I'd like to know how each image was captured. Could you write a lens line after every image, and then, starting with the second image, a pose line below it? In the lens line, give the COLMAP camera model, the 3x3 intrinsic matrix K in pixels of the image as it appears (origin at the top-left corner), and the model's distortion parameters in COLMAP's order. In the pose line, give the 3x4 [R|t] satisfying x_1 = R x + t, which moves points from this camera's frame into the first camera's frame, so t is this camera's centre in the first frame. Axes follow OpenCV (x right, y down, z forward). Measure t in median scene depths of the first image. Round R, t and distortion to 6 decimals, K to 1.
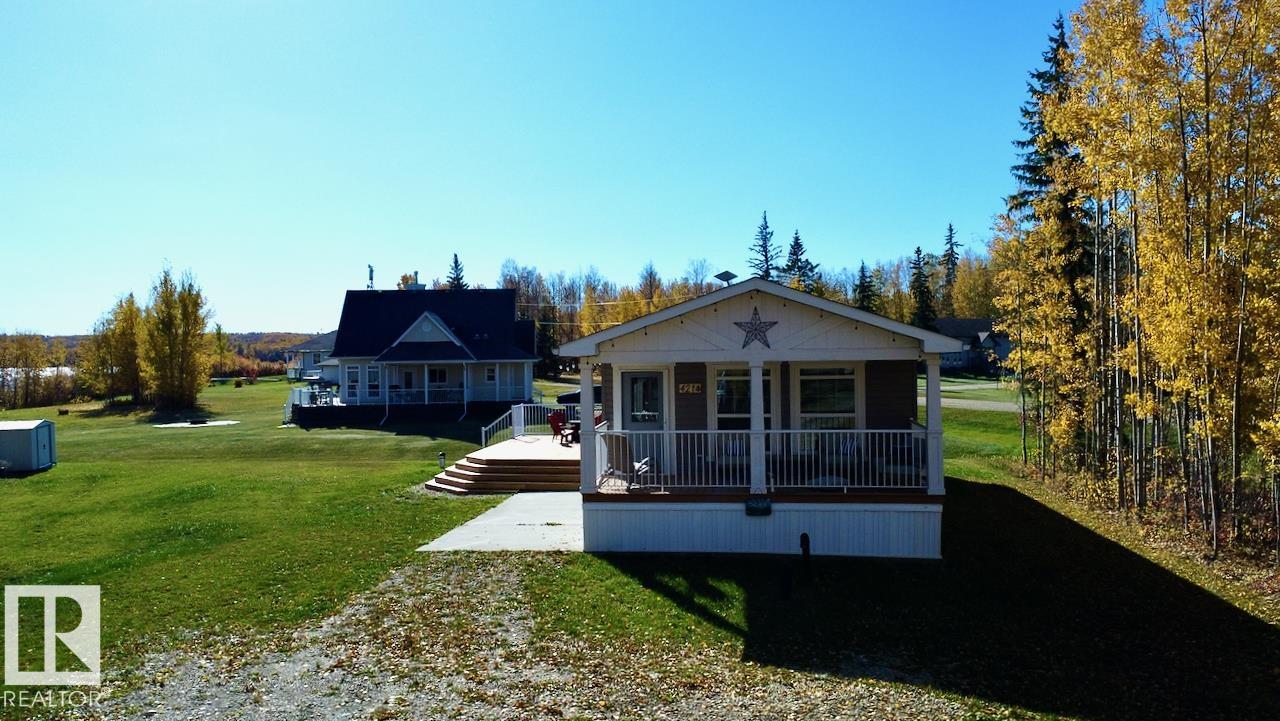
lens RADIAL K [[965.3, 0, 619.7], [0, 965.3, 359.3], [0, 0, 1]] dist [-0.006265, -0.001681]
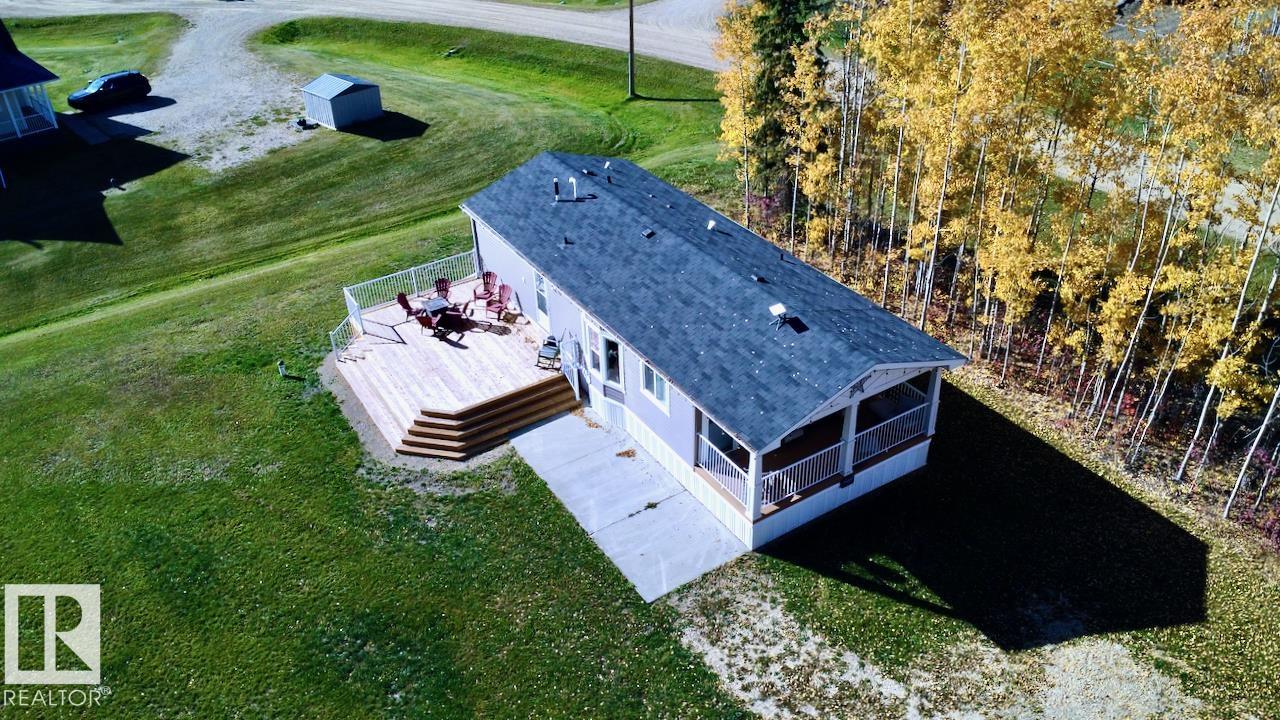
lens RADIAL K [[951.3, 0, 640.0], [0, 951.3, 360.0], [0, 0, 1]] dist [-0.032033, -0.008769]
pose [[0.774726, -0.344903, 0.529945, -0.815036], [0.022534, 0.852655, 0.521988, -0.781352], [-0.631896, -0.392456, 0.668346, 0.279049]]
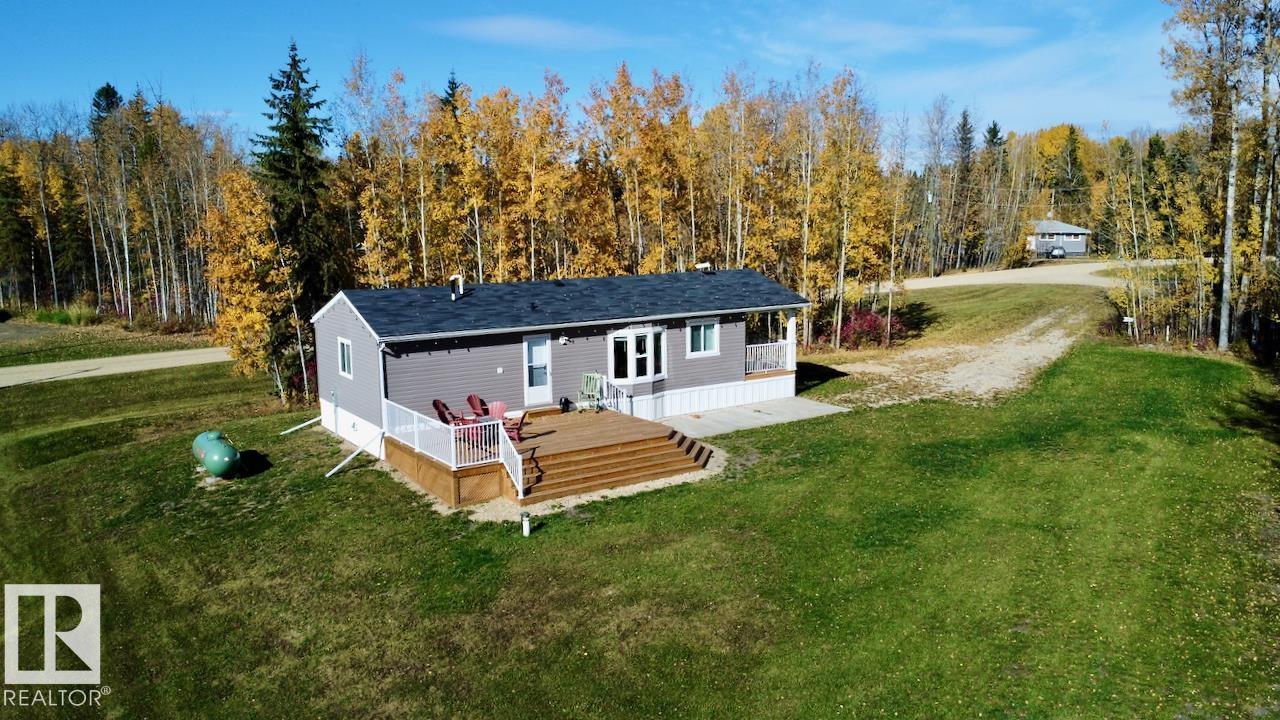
lens RADIAL K [[951.3, 0, 640.0], [0, 951.3, 360.0], [0, 0, 1]] dist [-0.032033, -0.008769]
pose [[-0.656250, -0.101959, 0.747623, -1.419691], [0.018506, 0.988355, 0.151033, -0.214686], [-0.754317, 0.112951, -0.646721, 2.677254]]
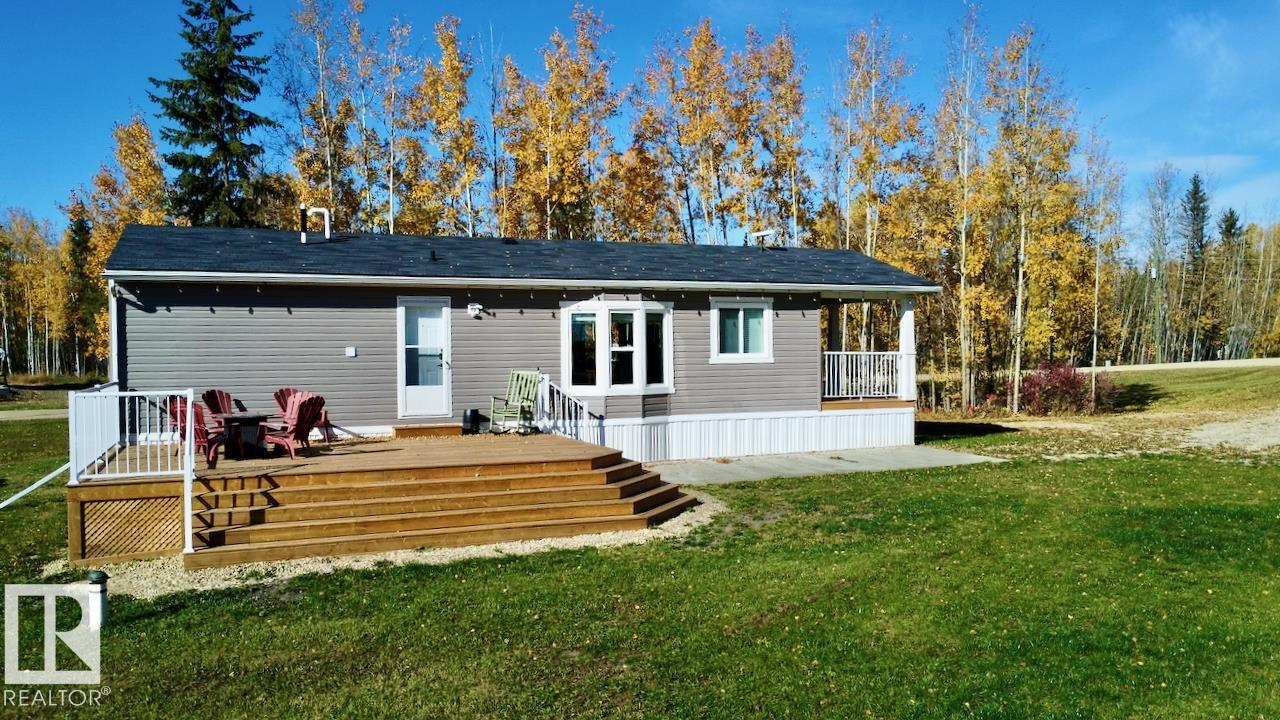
lens RADIAL K [[951.3, 0, 640.0], [0, 951.3, 360.0], [0, 0, 1]] dist [-0.032033, -0.008769]
pose [[-0.486443, -0.005916, 0.873692, -0.980205], [0.015910, 0.999751, 0.015628, 0.061660], [-0.873568, 0.021502, -0.486228, 1.964247]]
